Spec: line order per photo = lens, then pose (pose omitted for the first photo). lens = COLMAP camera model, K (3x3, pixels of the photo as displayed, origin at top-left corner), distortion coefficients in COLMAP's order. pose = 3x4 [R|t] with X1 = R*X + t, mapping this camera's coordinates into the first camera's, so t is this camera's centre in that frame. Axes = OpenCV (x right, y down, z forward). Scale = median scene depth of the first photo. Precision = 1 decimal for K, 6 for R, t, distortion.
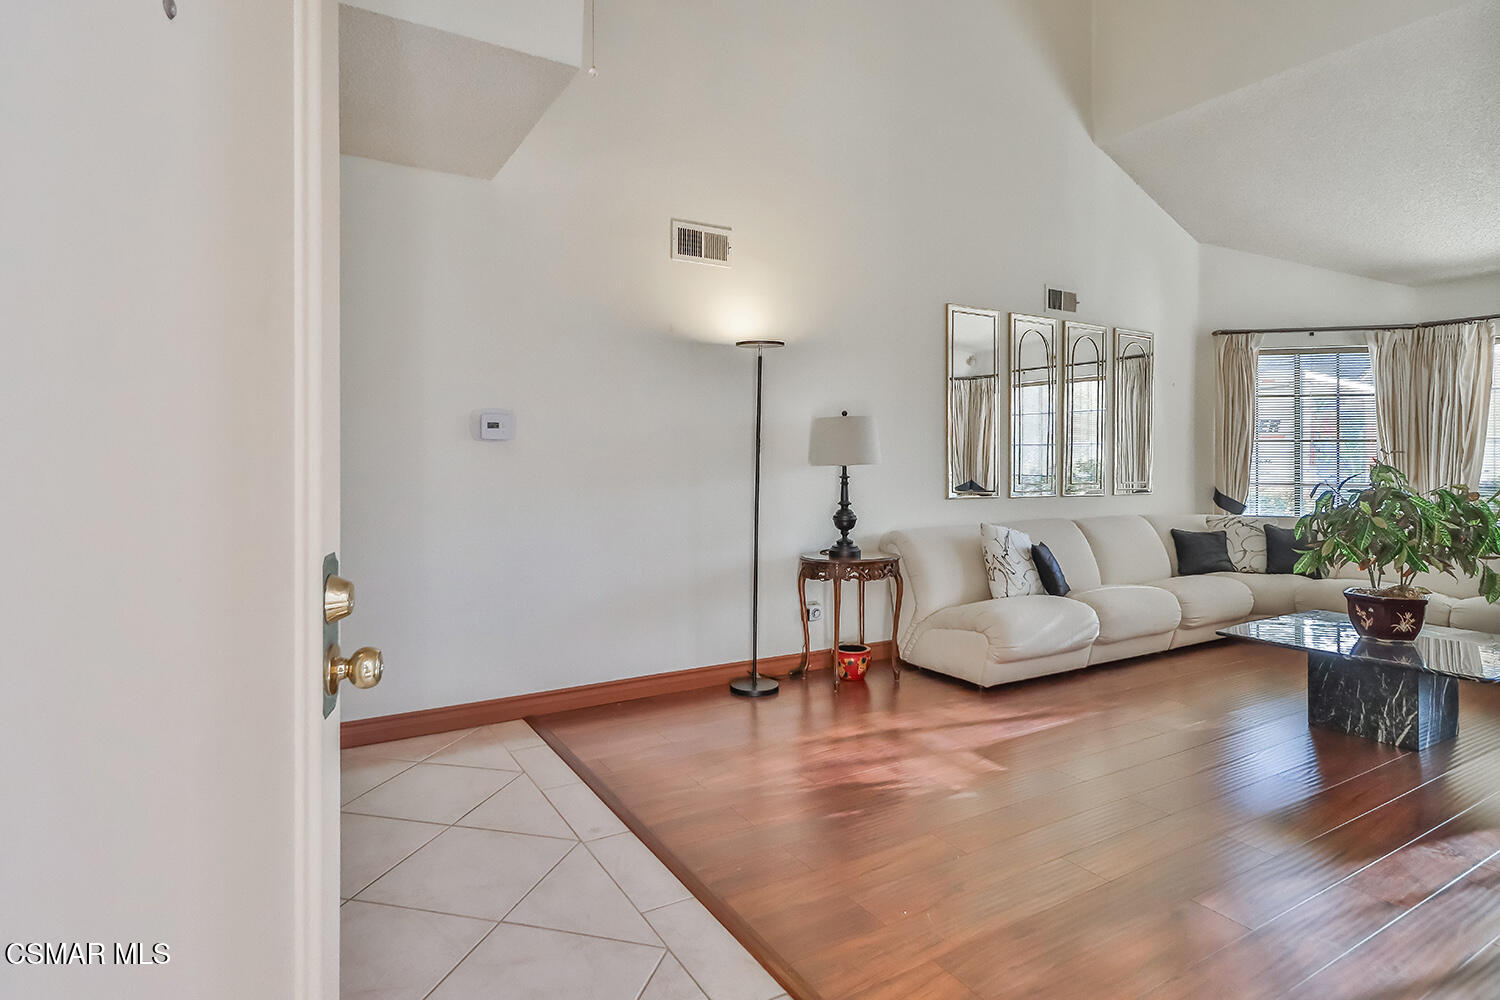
lens RADIAL K [[800.5, 0, 742.3], [0, 800.5, 463.8], [0, 0, 1]] dist [-0.003642, -0.000773]
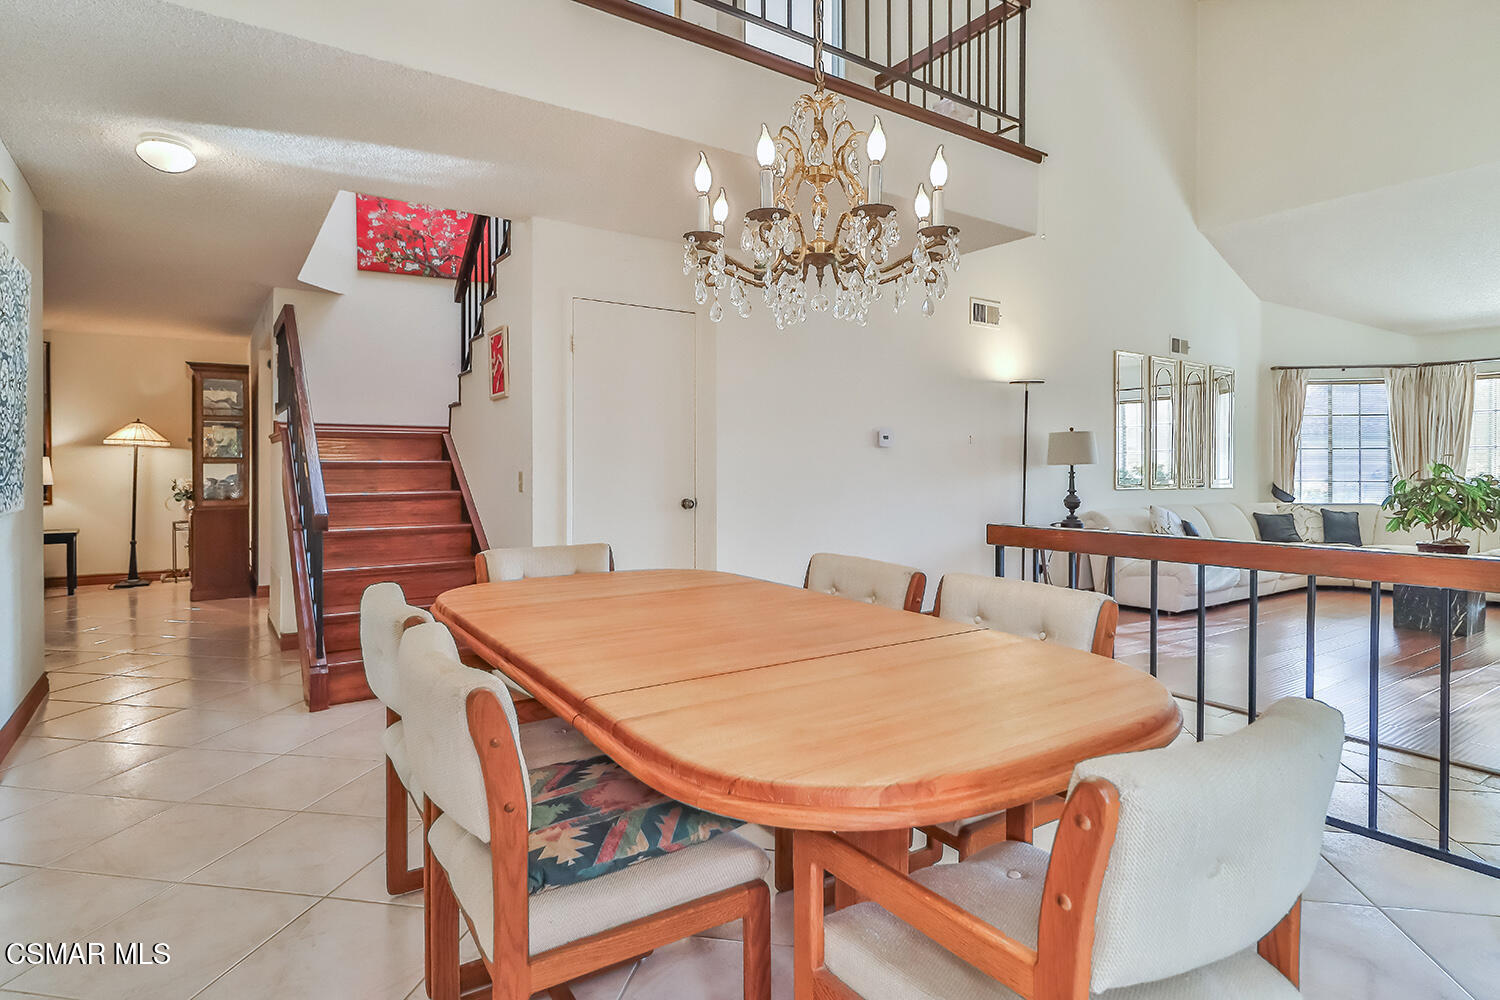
lens RADIAL K [[800.5, 0, 735.6], [0, 800.5, 473.4], [0, 0, 1]] dist [-0.003642, -0.000773]
pose [[0.998145, -0.001069, 0.060873, -0.448576], [0.000919, 0.999996, 0.002491, 0.010452], [-0.060876, -0.002430, 0.998142, -0.326488]]
